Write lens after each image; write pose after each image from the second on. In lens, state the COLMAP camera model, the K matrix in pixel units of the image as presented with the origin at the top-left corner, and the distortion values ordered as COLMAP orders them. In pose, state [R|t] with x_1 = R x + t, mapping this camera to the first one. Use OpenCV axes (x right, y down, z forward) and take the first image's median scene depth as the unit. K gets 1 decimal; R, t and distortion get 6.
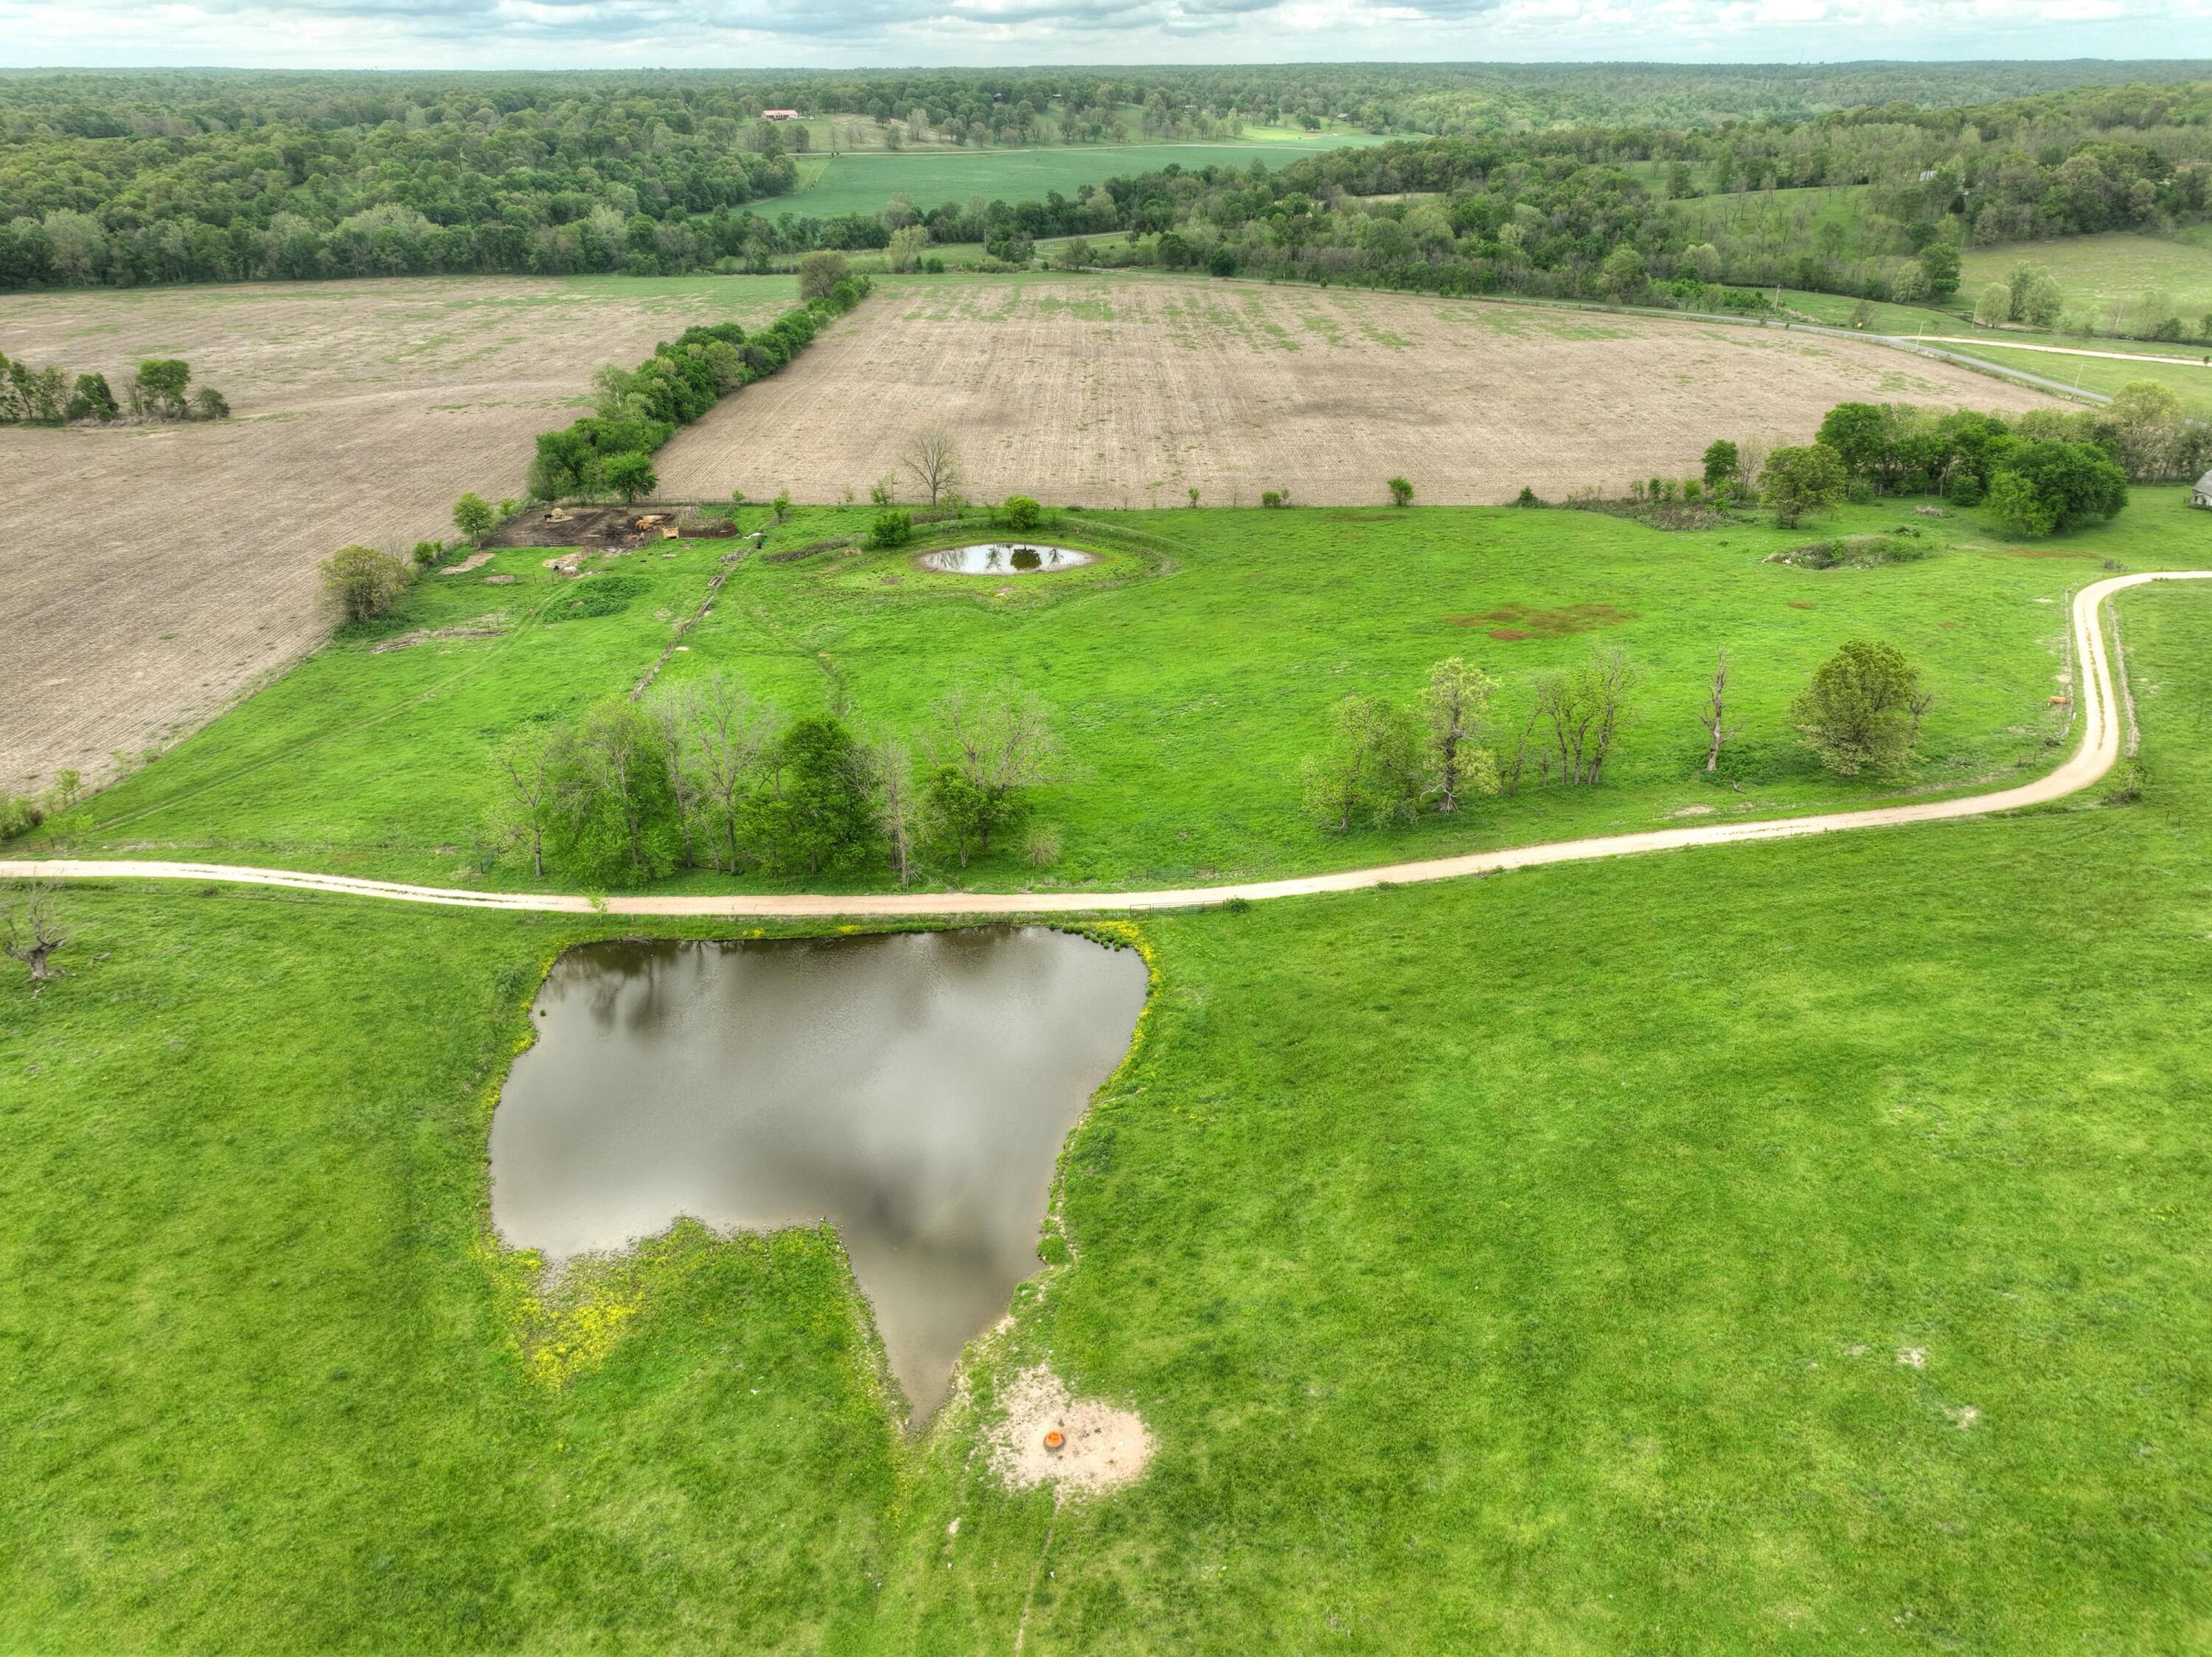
lens RADIAL K [[1568.8, 0, 1106.0], [0, 1568.8, 828.5], [0, 0, 1]] dist [-0.009965, 0.028567]
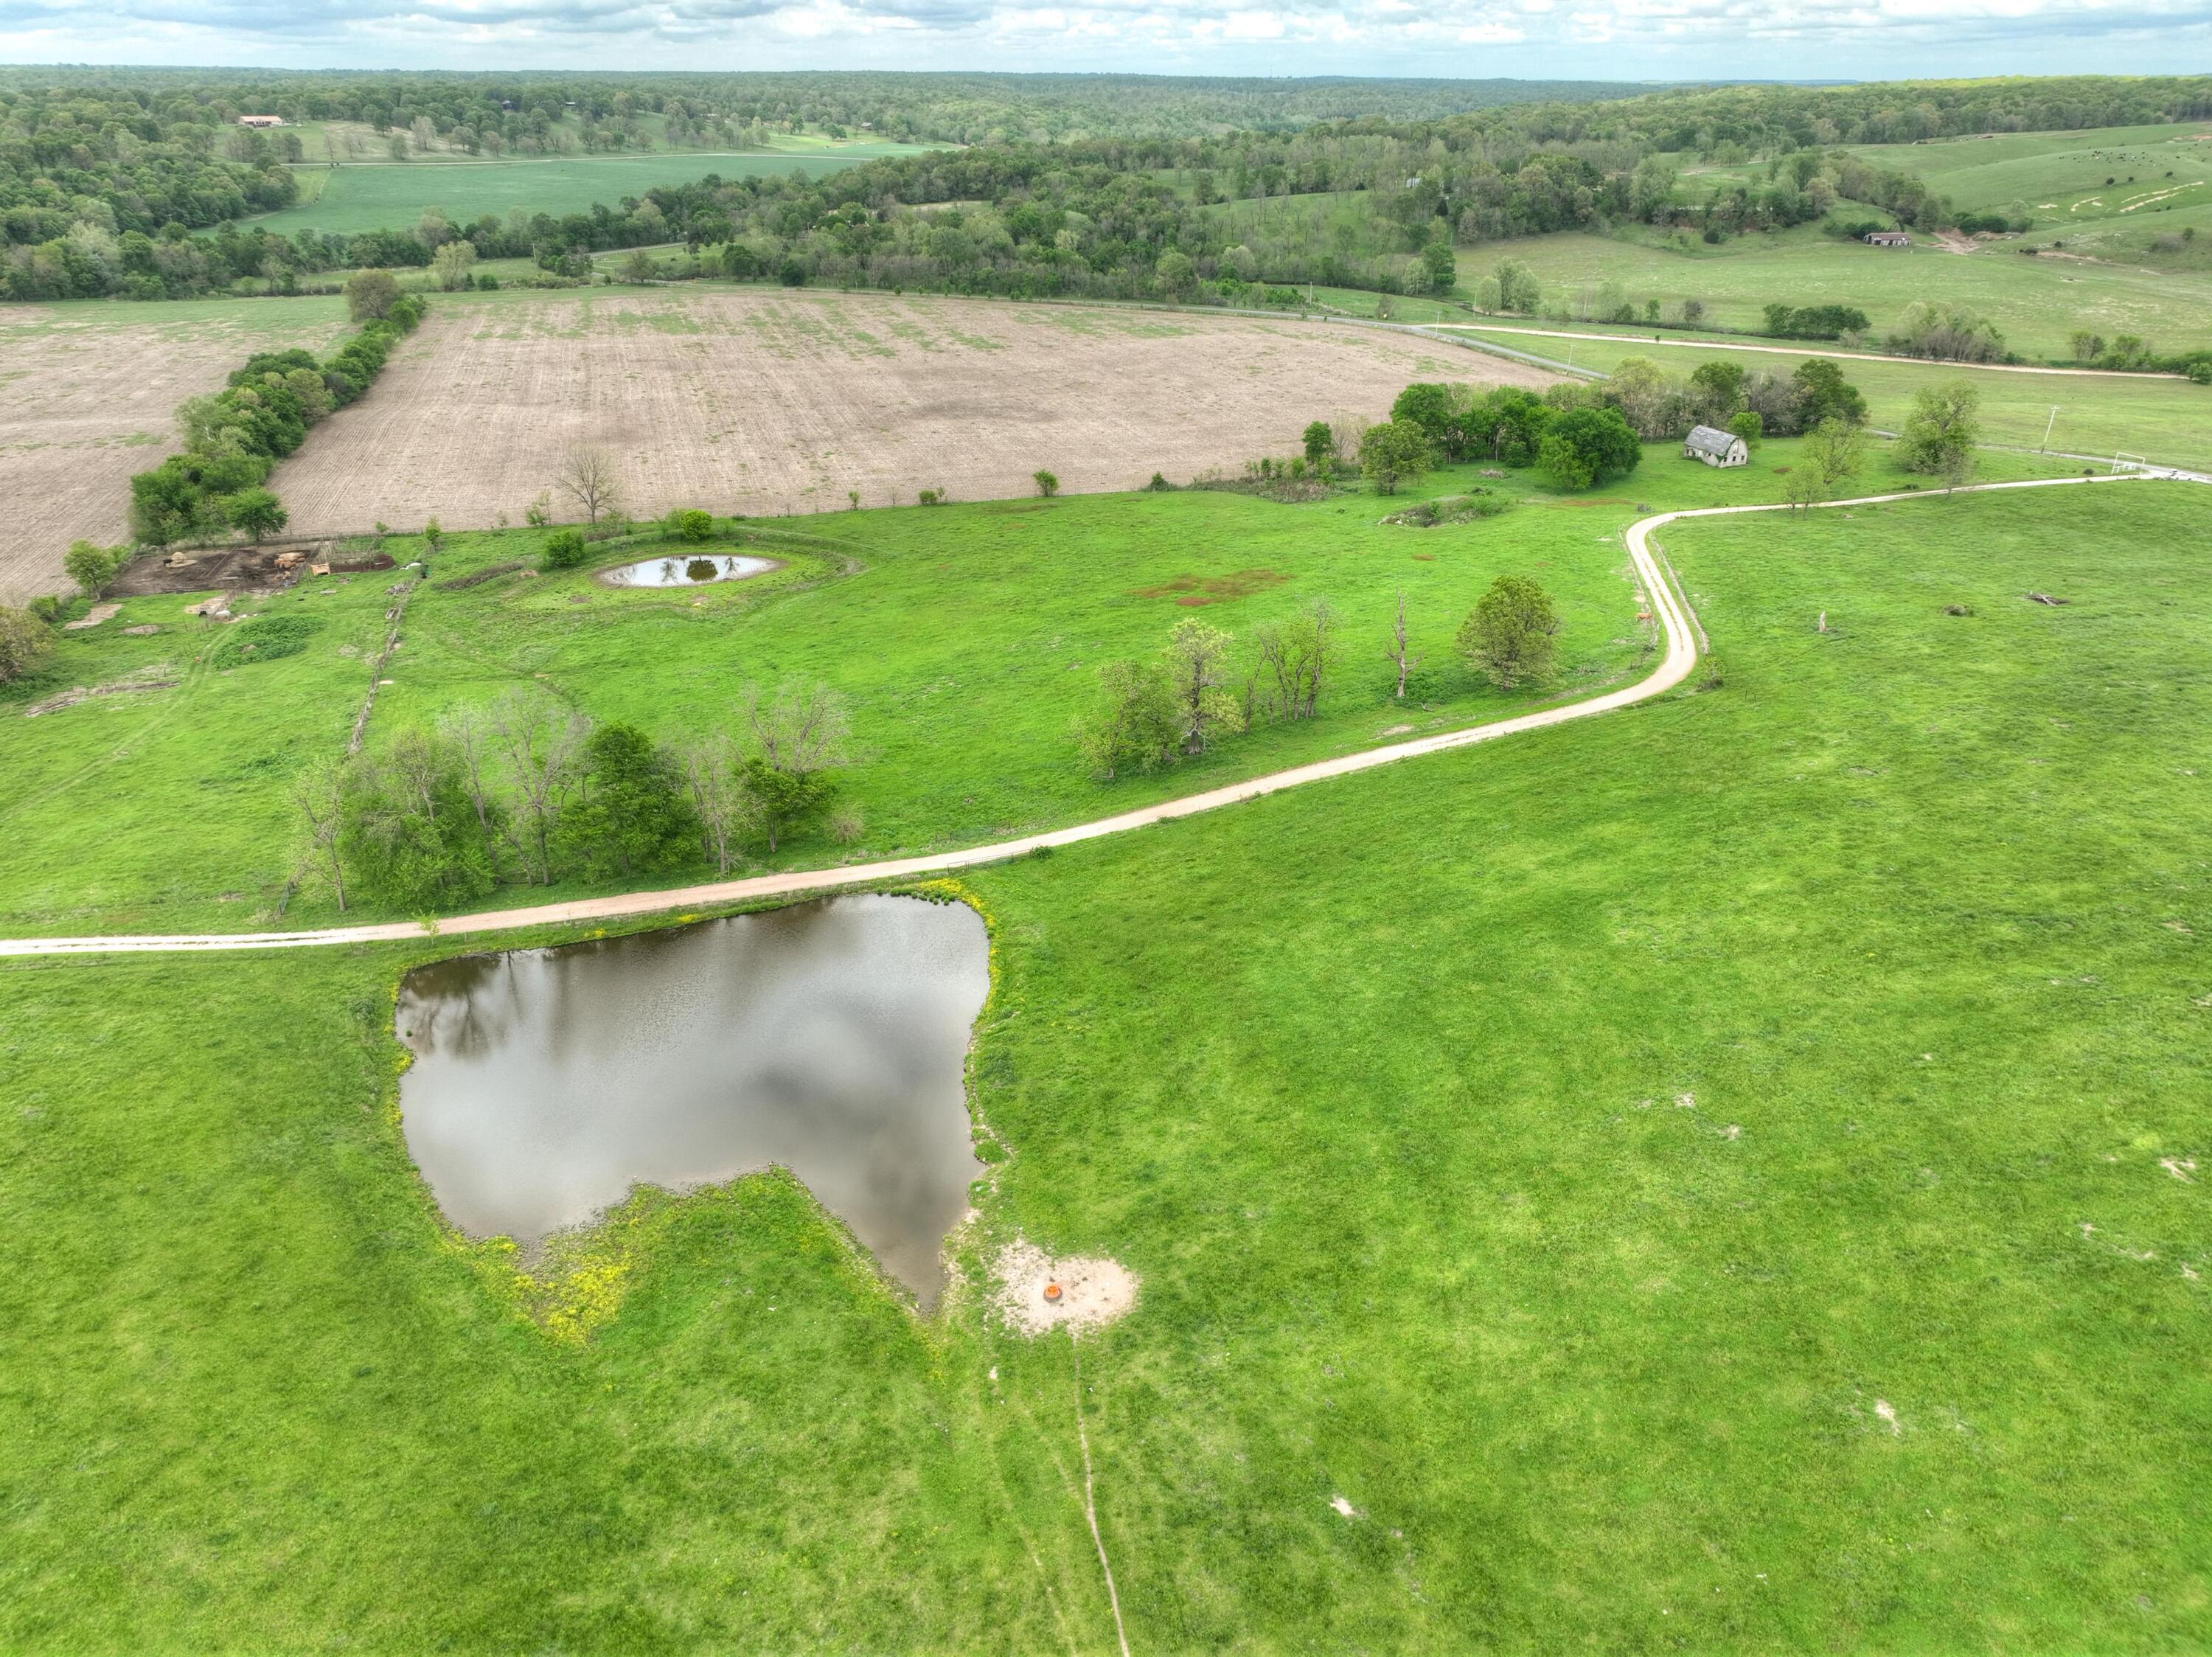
lens RADIAL K [[1551.0, 0, 1106.0], [0, 1551.0, 828.5], [0, 0, 1]] dist [-0.002004, 0.018584]
pose [[0.959692, -0.114767, 0.256552, -0.147174], [0.114791, 0.993277, 0.014932, 0.019892], [-0.256541, 0.015120, 0.966415, -0.077213]]
